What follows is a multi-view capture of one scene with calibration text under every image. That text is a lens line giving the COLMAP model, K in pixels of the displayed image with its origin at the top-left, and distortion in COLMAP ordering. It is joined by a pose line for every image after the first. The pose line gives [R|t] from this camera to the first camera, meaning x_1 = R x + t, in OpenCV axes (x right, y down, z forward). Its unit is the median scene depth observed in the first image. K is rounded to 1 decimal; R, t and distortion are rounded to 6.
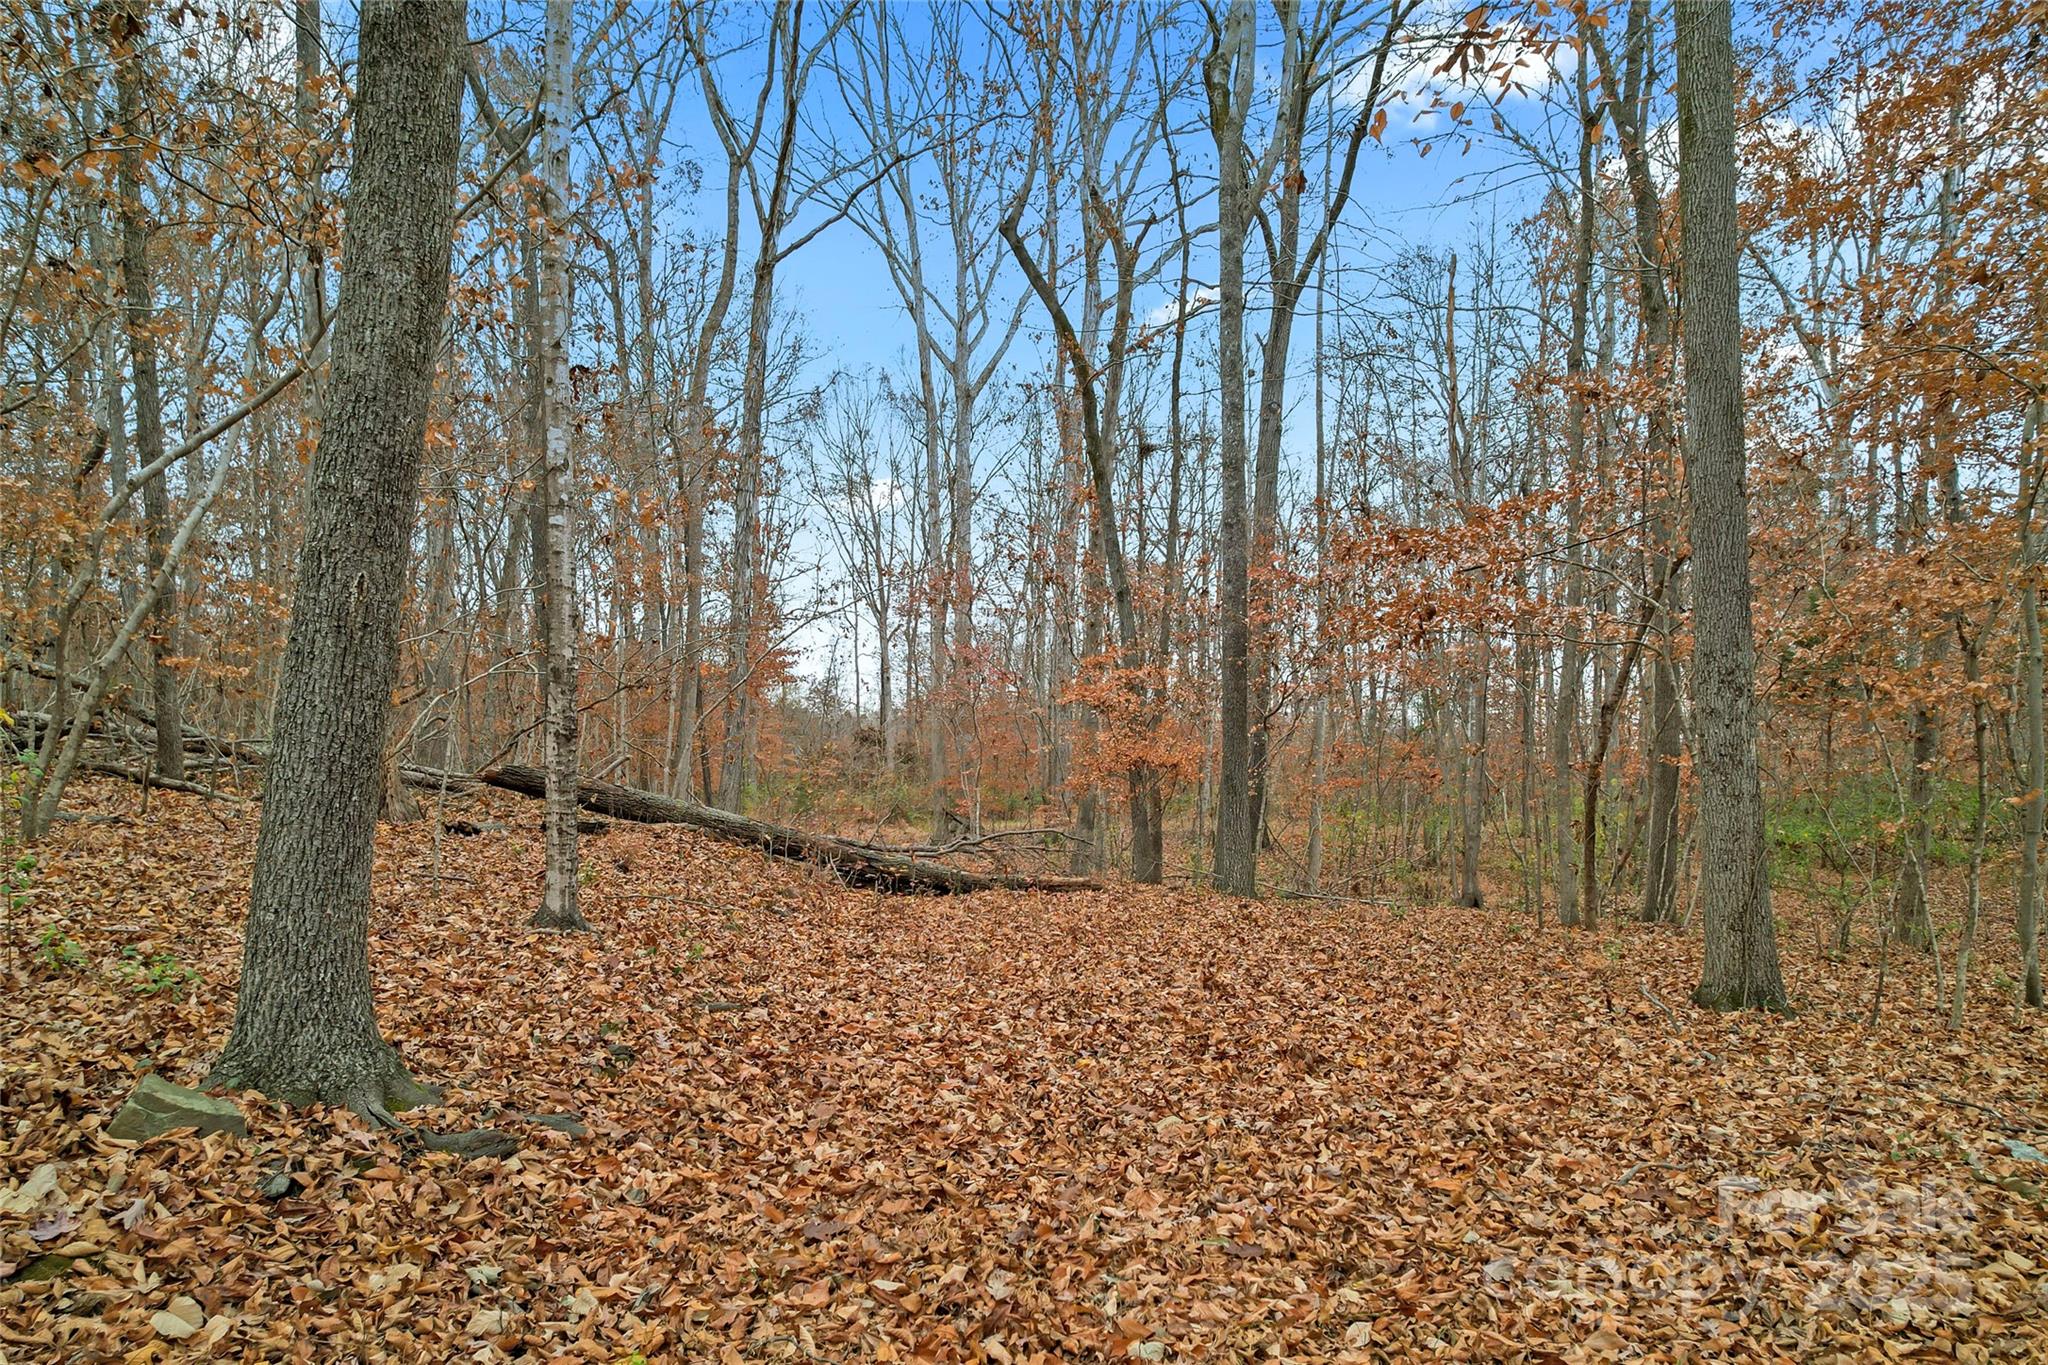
lens RADIAL K [[1300.4, 0, 1023.5], [0, 1300.4, 686.6], [0, 0, 1]] dist [-0.002469, -0.000160]
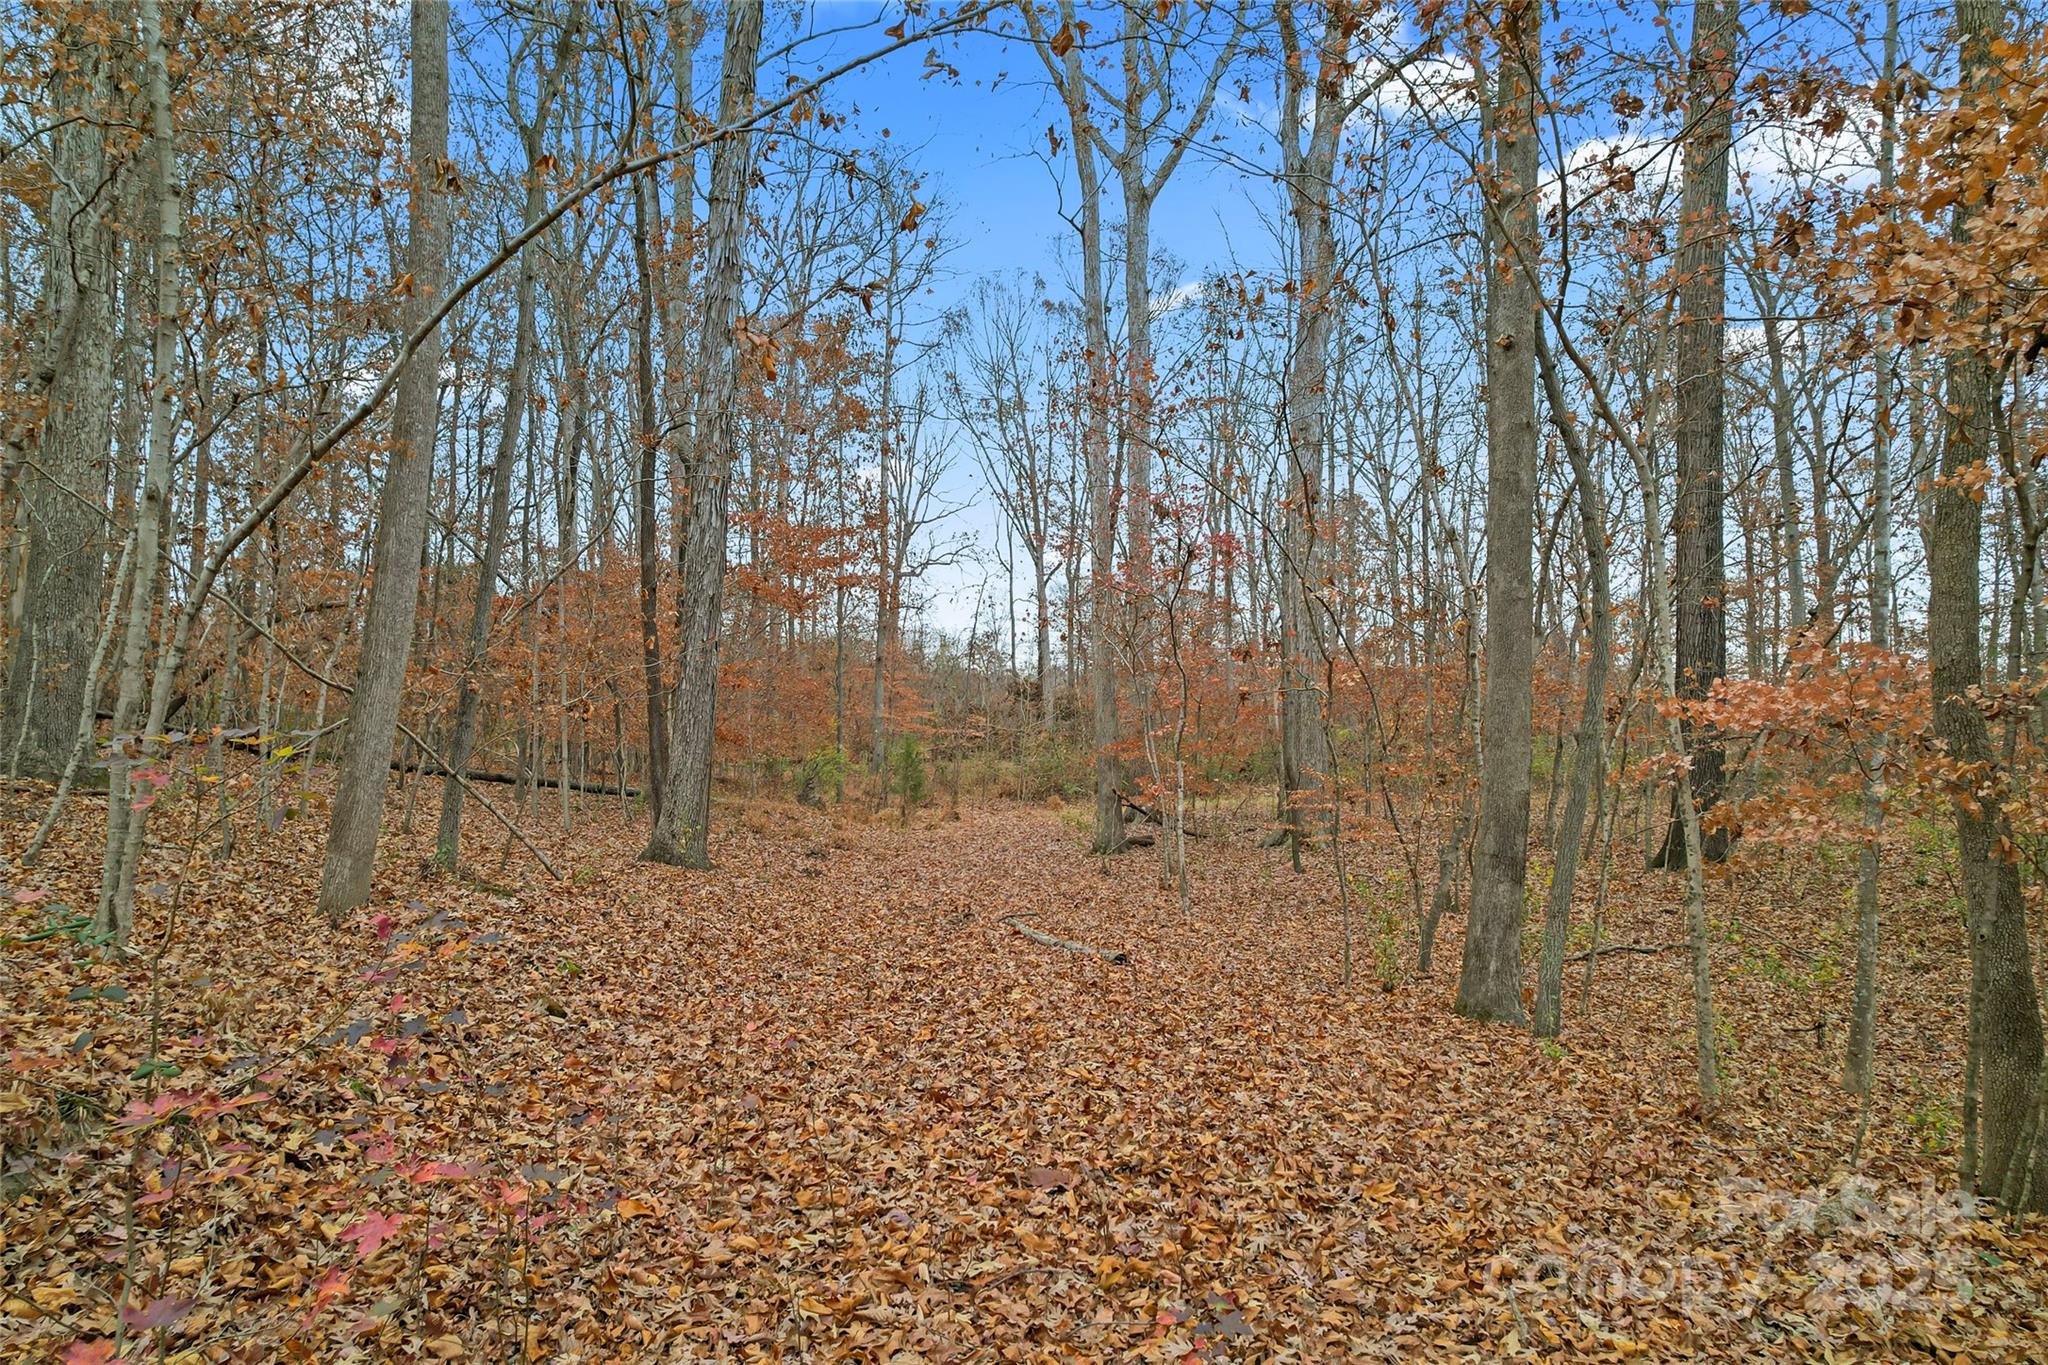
lens RADIAL K [[1300.4, 0, 1023.5], [0, 1300.4, 679.2], [0, 0, 1]] dist [-0.002469, -0.000160]
pose [[0.991932, -0.010364, -0.126345, -0.009842], [0.013442, 0.999633, 0.023530, 0.010335], [0.126055, -0.025038, 0.991707, 0.136826]]
